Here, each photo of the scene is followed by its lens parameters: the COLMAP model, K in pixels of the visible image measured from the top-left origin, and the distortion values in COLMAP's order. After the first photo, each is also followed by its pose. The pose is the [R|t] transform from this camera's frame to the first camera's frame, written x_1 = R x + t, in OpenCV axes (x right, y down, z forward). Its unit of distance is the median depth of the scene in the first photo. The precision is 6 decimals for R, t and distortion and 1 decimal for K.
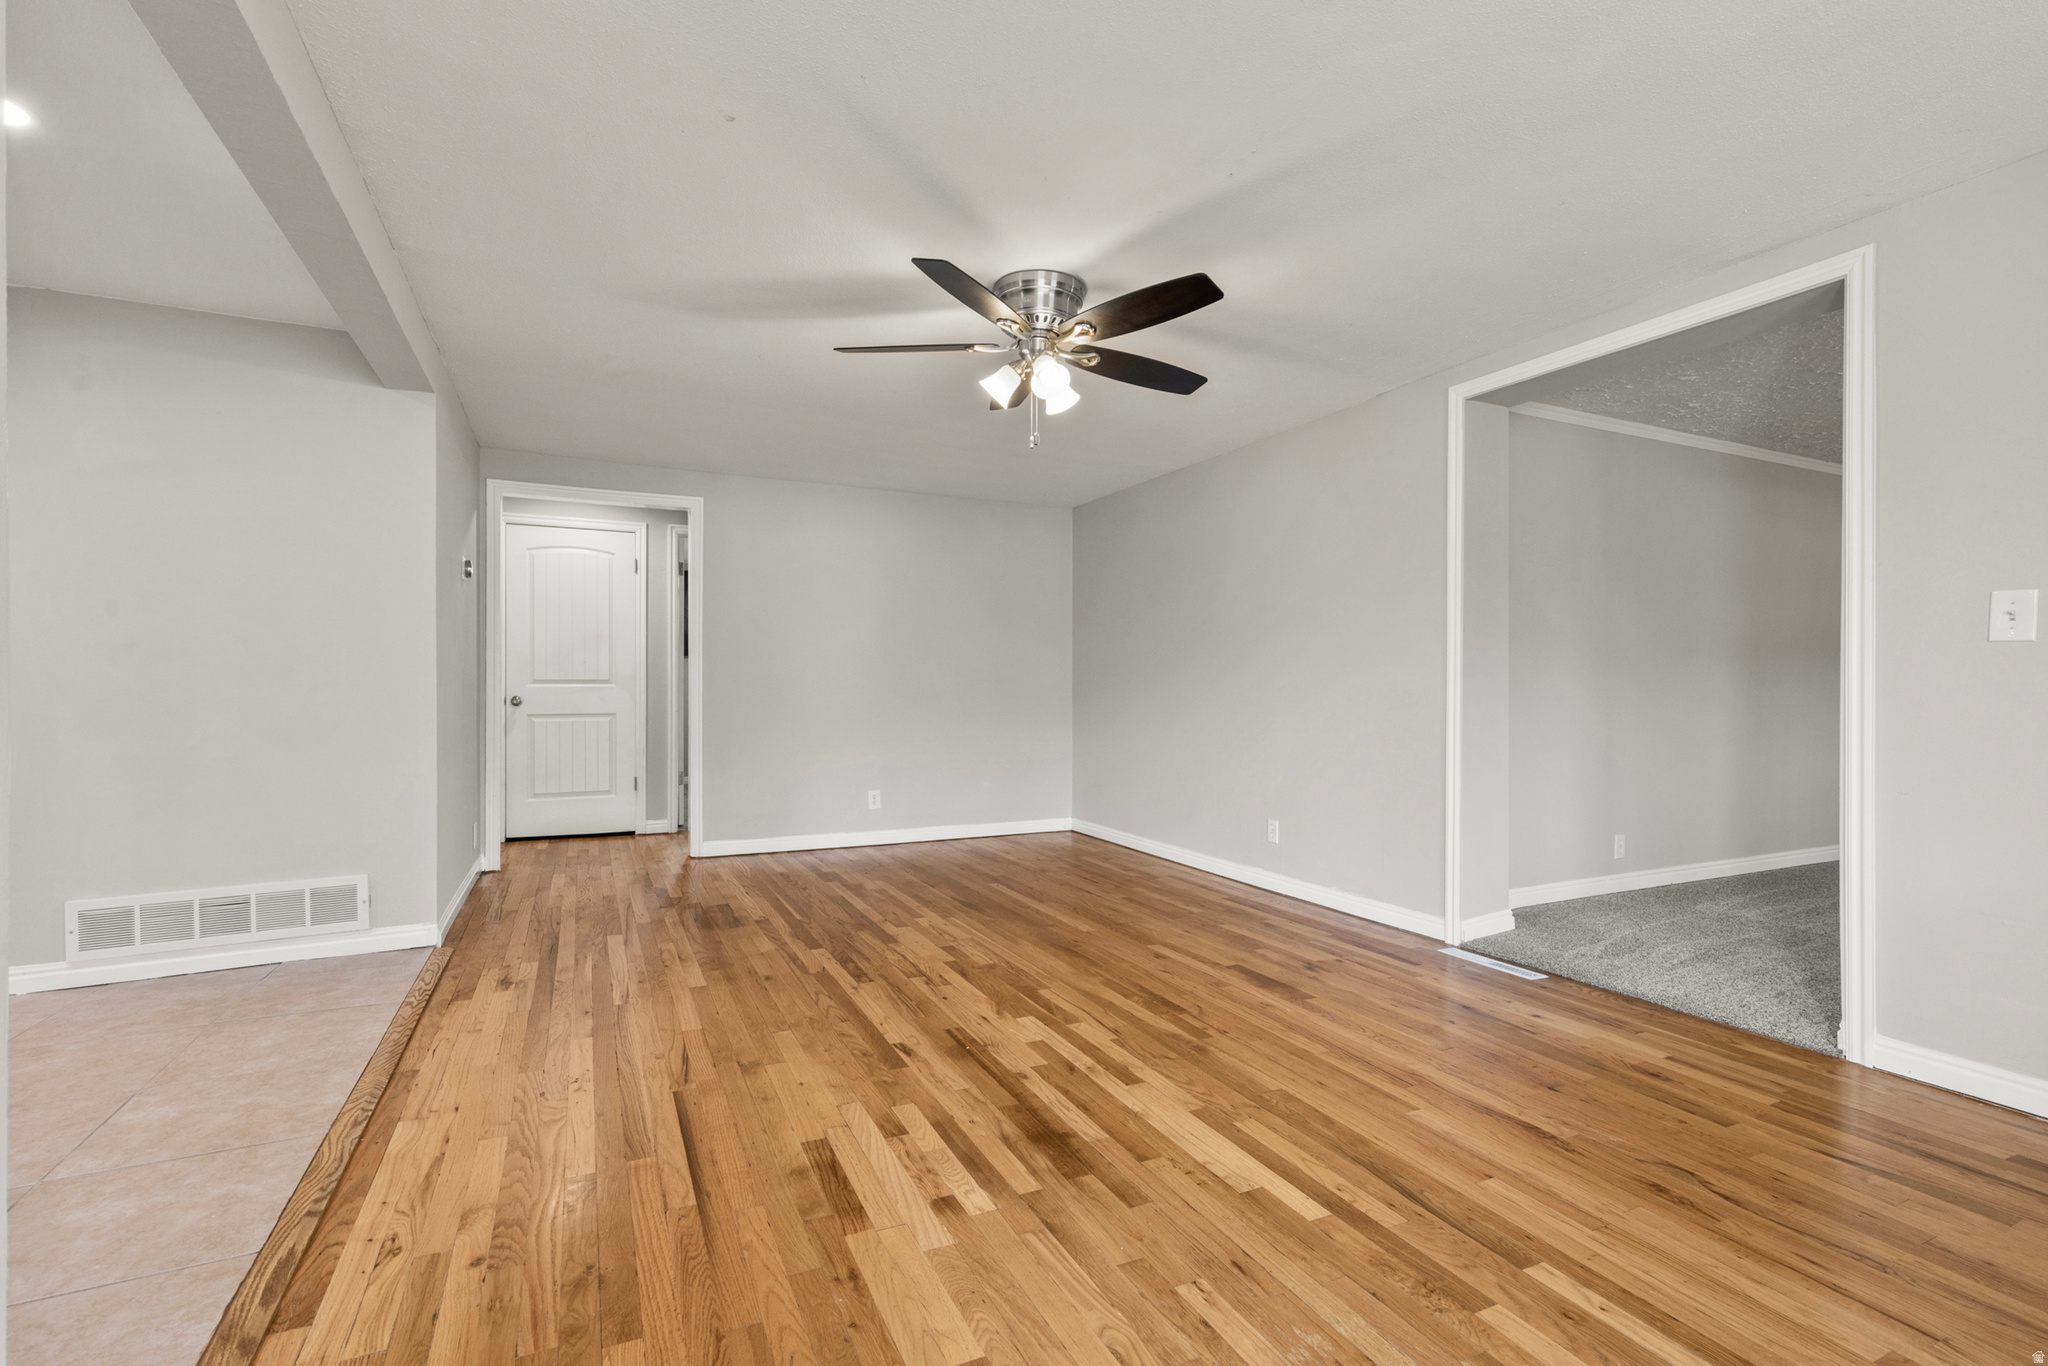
lens RADIAL K [[919.5, 0, 1010.6], [0, 919.5, 678.6], [0, 0, 1]] dist [0.004819, 0.000239]
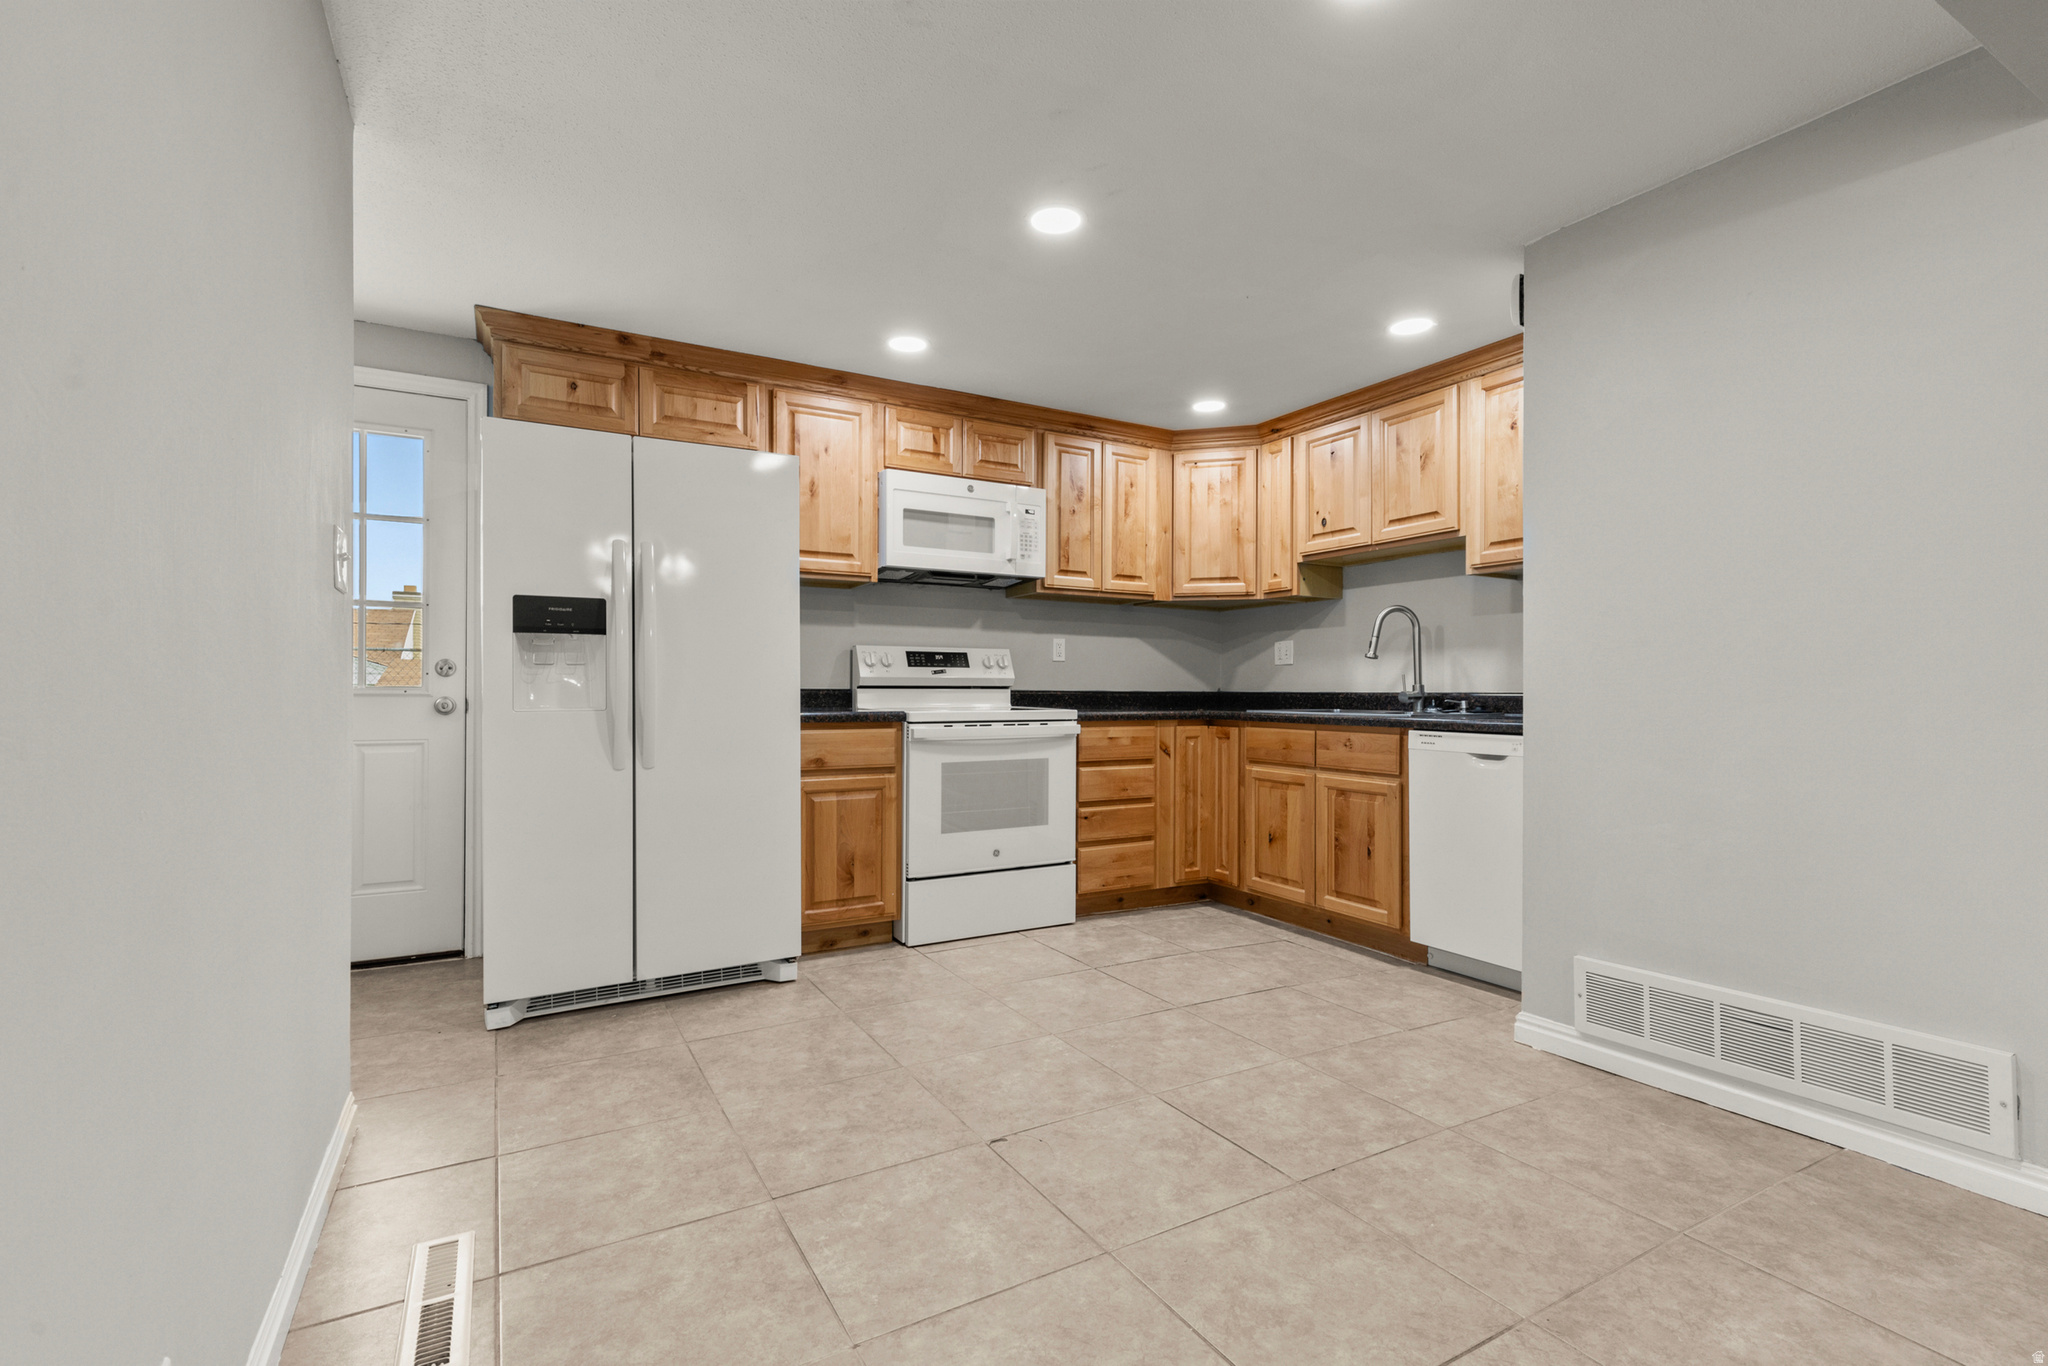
lens RADIAL K [[910.9, 0, 1005.2], [0, 910.9, 684.3], [0, 0, 1]] dist [0.009301, -0.003113]
pose [[0.070781, -0.010244, -0.997439, -0.250361], [0.006868, 0.999929, -0.009782, 0.002062], [0.997468, -0.006158, 0.070846, 0.461134]]
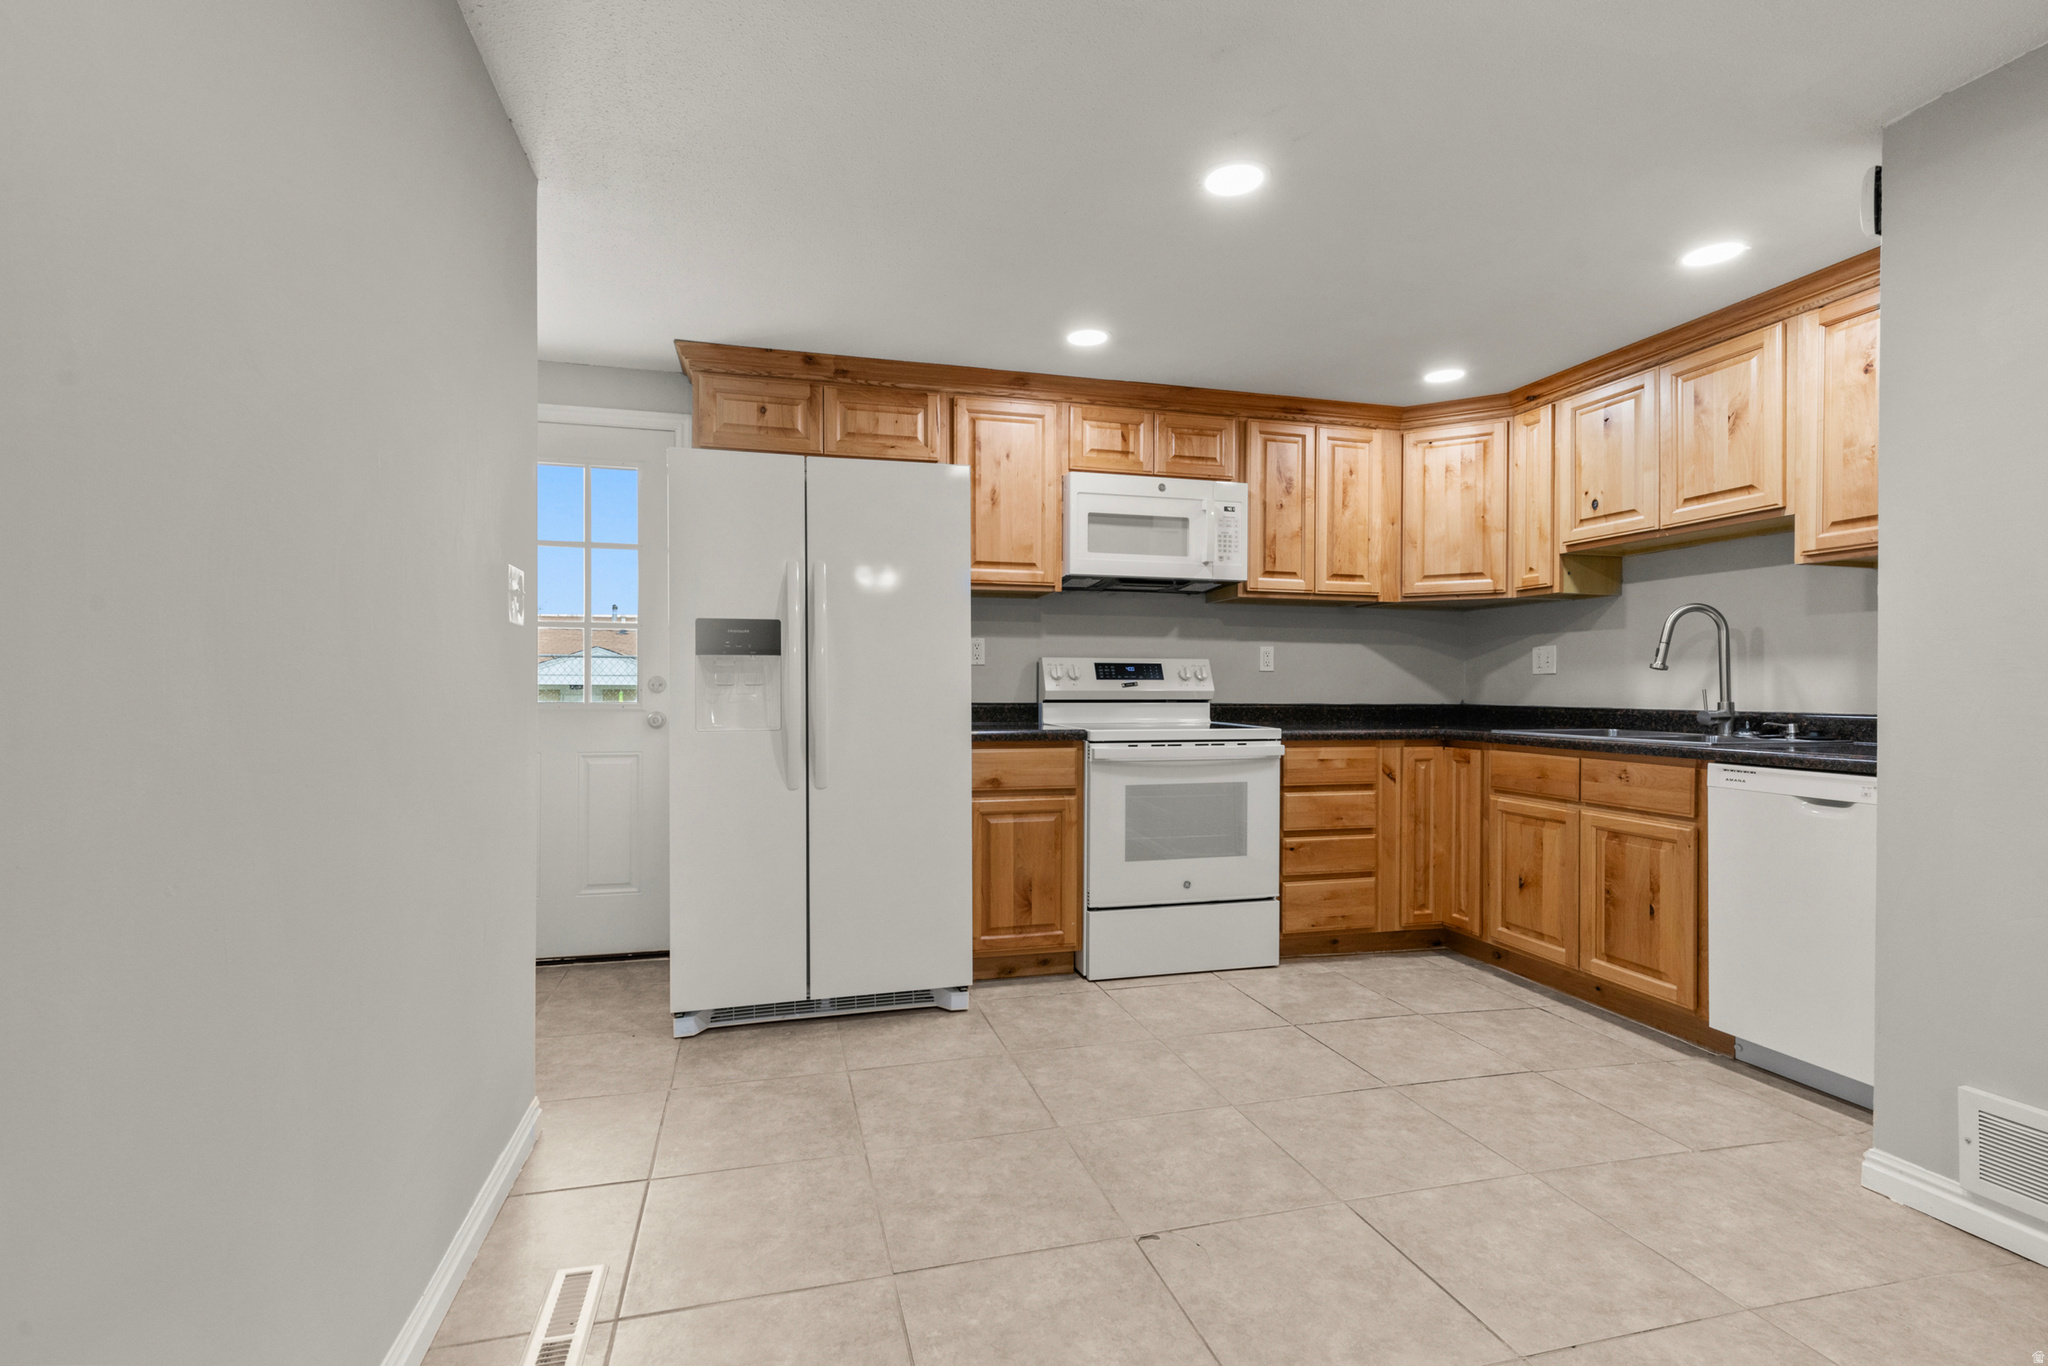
lens RADIAL K [[910.9, 0, 1010.1], [0, 910.9, 687.1], [0, 0, 1]] dist [0.009301, -0.003113]
pose [[-0.180707, -0.003016, -0.983532, -0.332627], [0.006018, 0.999973, -0.004172, -0.024378], [0.983519, -0.006673, -0.180684, 0.527657]]
